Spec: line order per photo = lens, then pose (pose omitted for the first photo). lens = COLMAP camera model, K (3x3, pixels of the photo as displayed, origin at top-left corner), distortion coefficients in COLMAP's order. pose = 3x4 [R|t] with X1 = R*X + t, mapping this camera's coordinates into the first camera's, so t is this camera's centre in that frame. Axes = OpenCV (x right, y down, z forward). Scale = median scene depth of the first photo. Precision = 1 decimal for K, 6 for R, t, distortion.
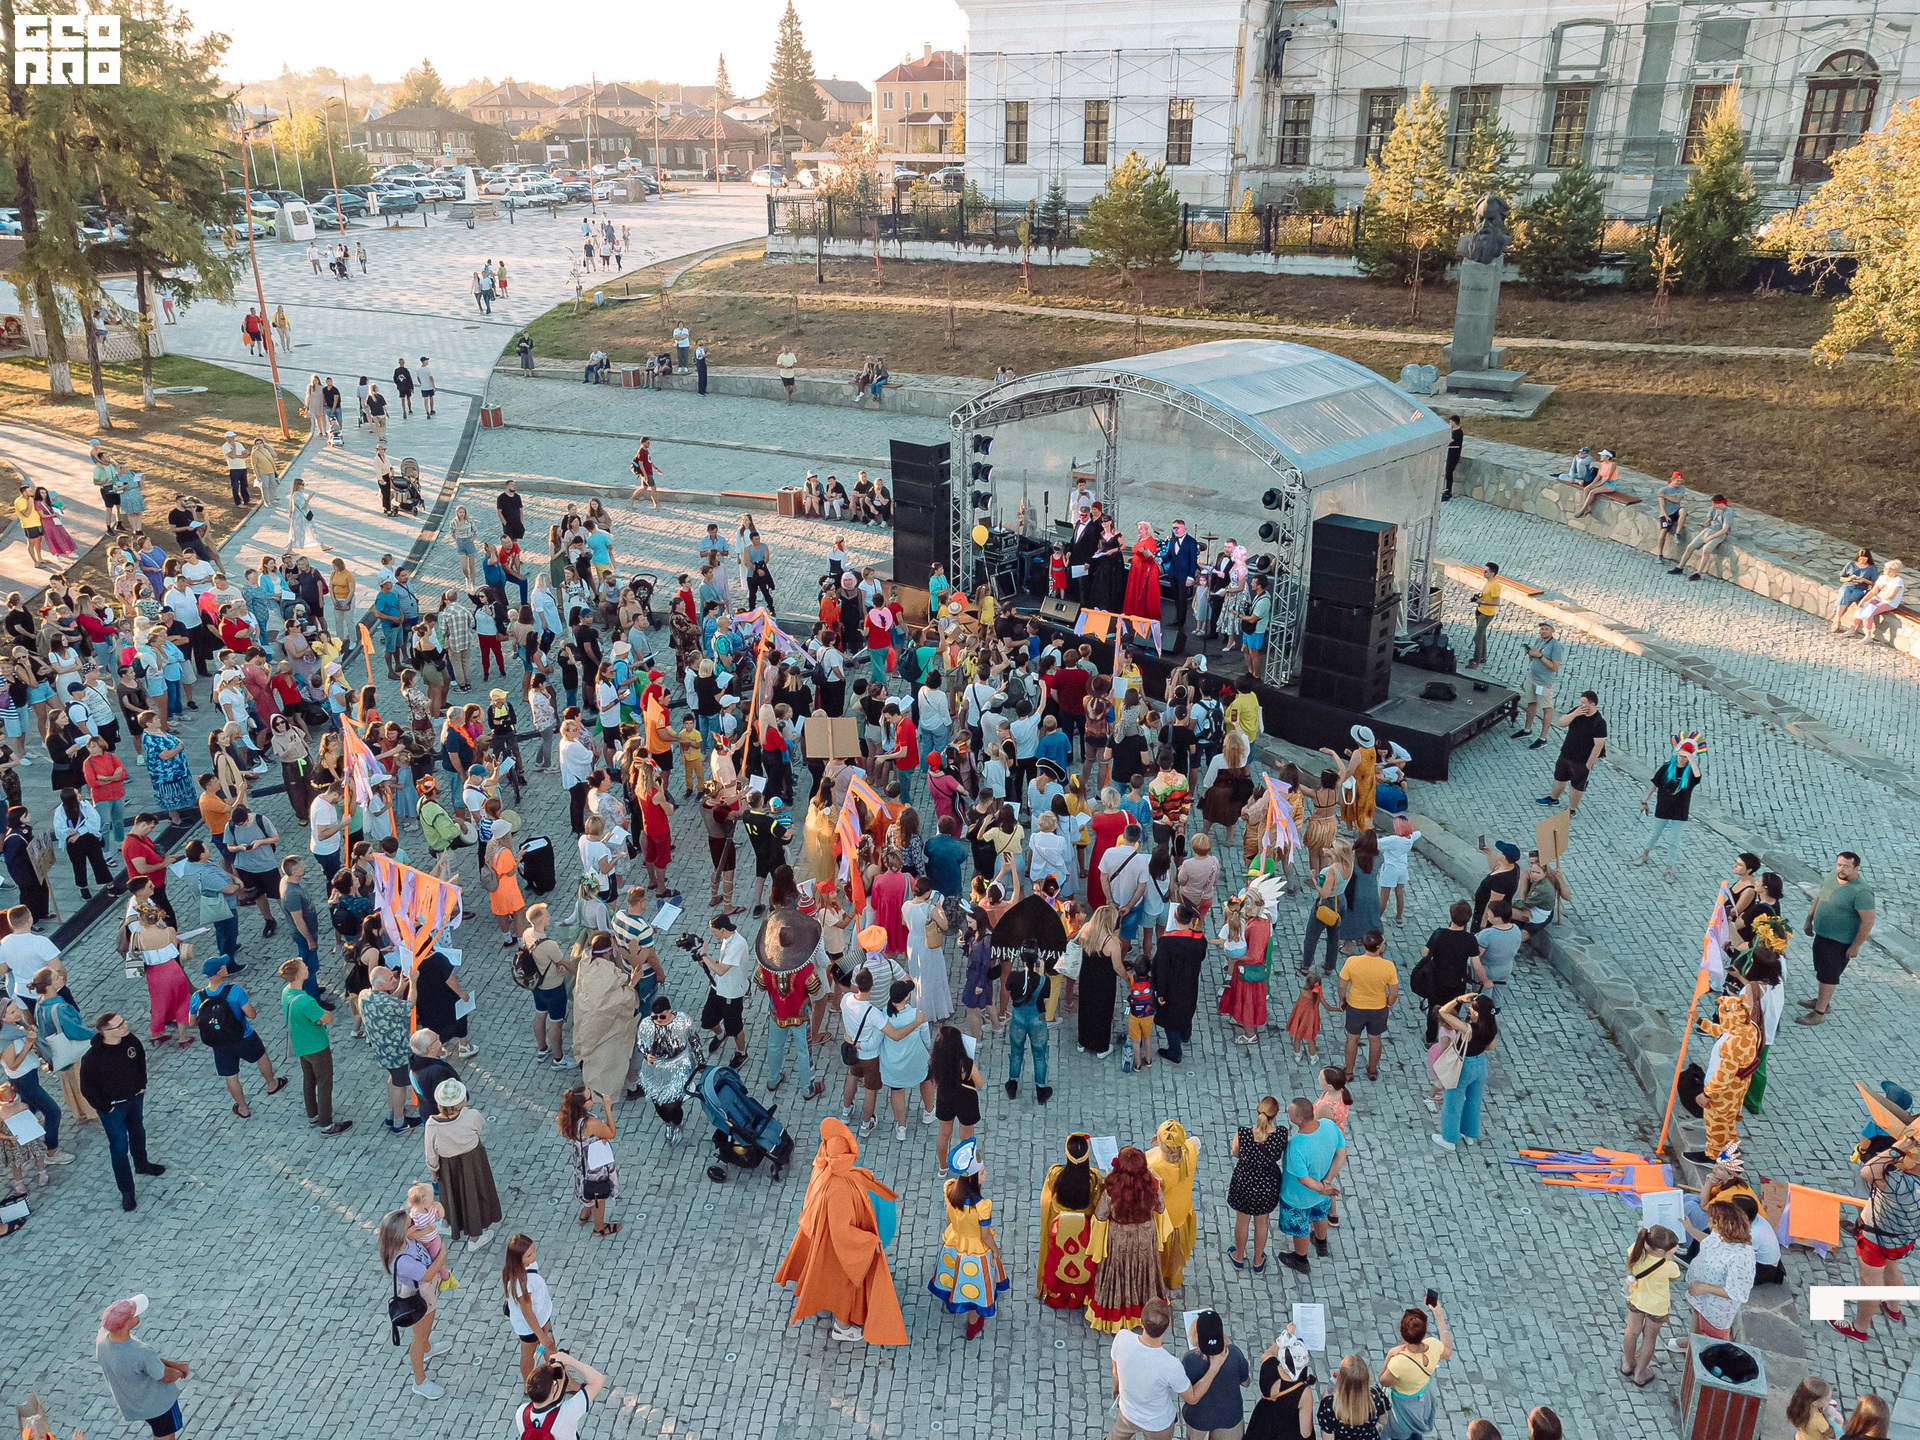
lens RADIAL K [[1481.3, 0, 960.0], [0, 1481.3, 720.0], [0, 0, 1]] dist [0.030467, -0.003825]
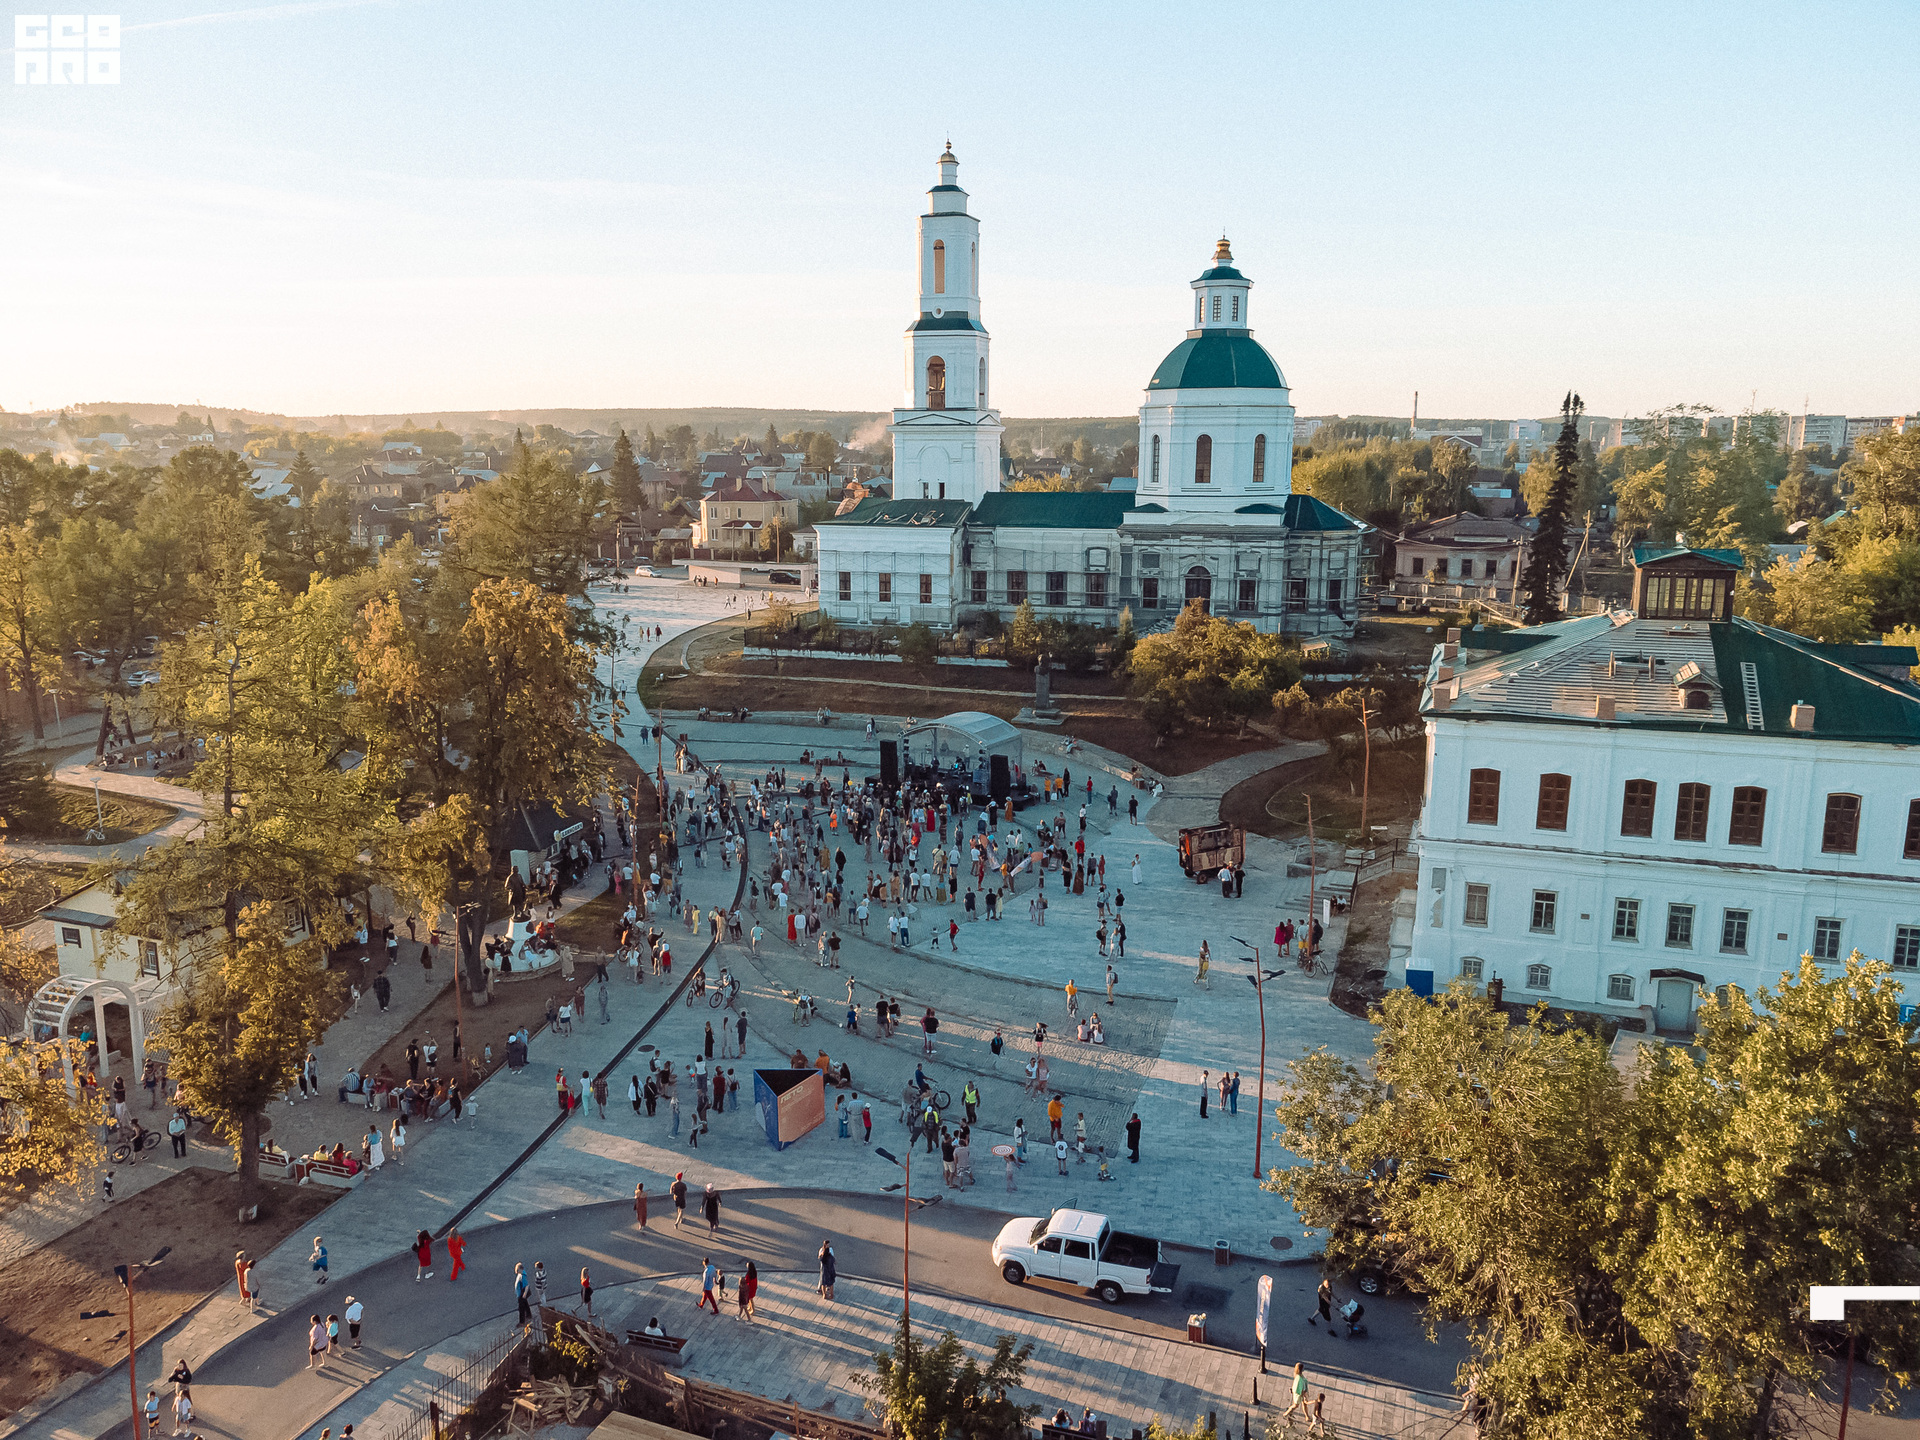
lens RADIAL K [[1481.3, 0, 960.0], [0, 1481.3, 720.0], [0, 0, 1]] dist [0.030467, -0.003825]
pose [[0.981314, -0.036686, 0.188884, -0.227832], [0.070898, 0.981527, -0.177700, 0.180494], [-0.178876, 0.187771, 0.965787, -1.096178]]
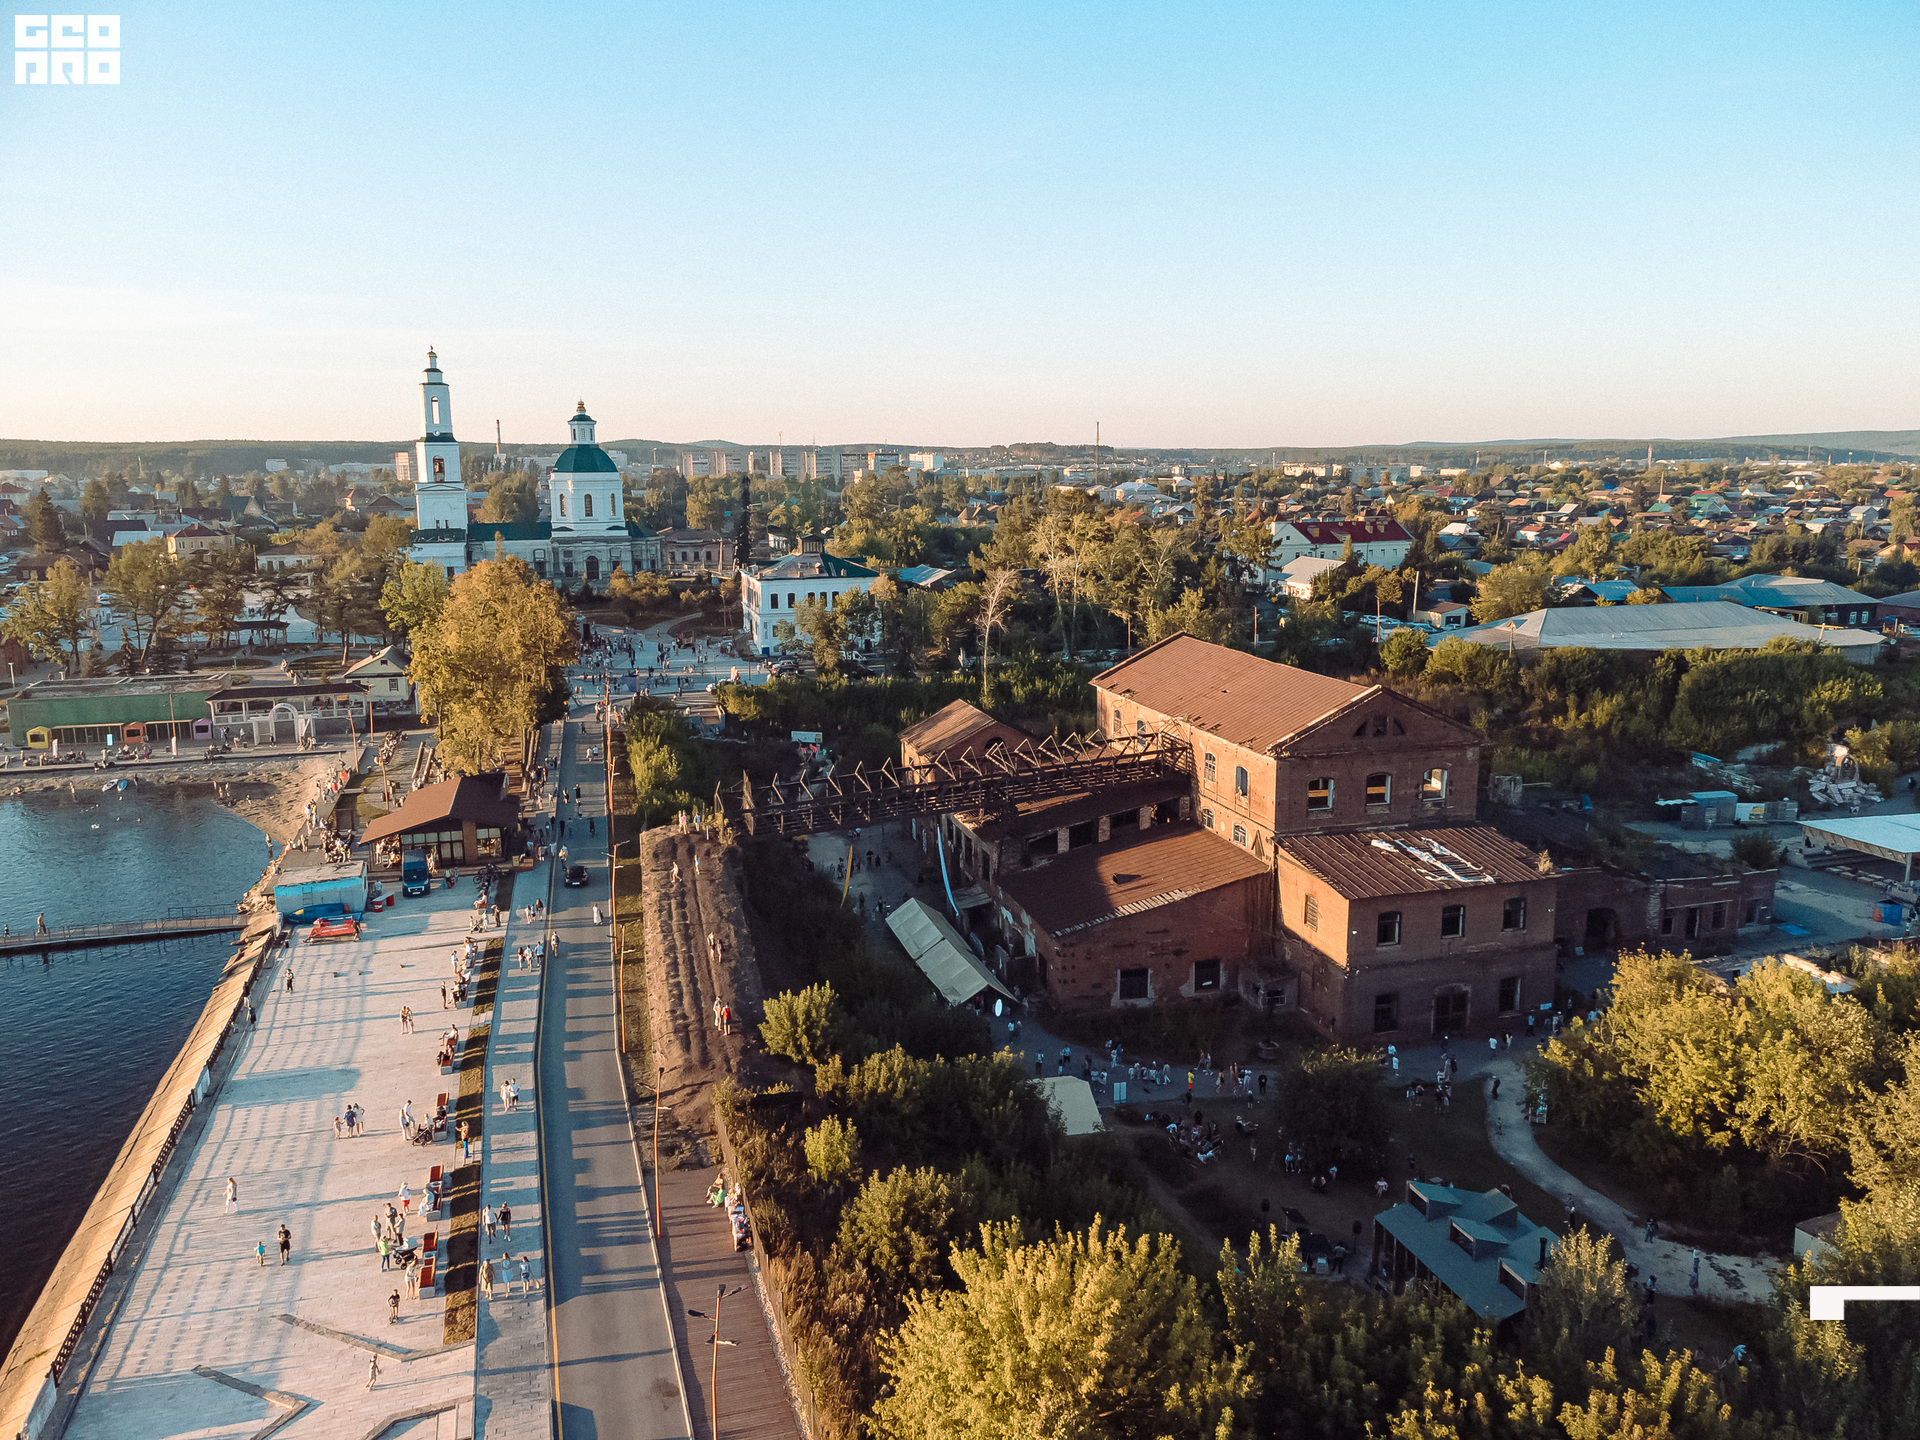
lens RADIAL K [[1481.3, 0, 960.0], [0, 1481.3, 720.0], [0, 0, 1]] dist [0.030467, -0.003825]
pose [[0.697228, -0.133058, 0.704392, -2.008144], [0.268382, 0.959610, -0.084385, 0.794895], [-0.664713, 0.247881, 0.704777, -3.021765]]
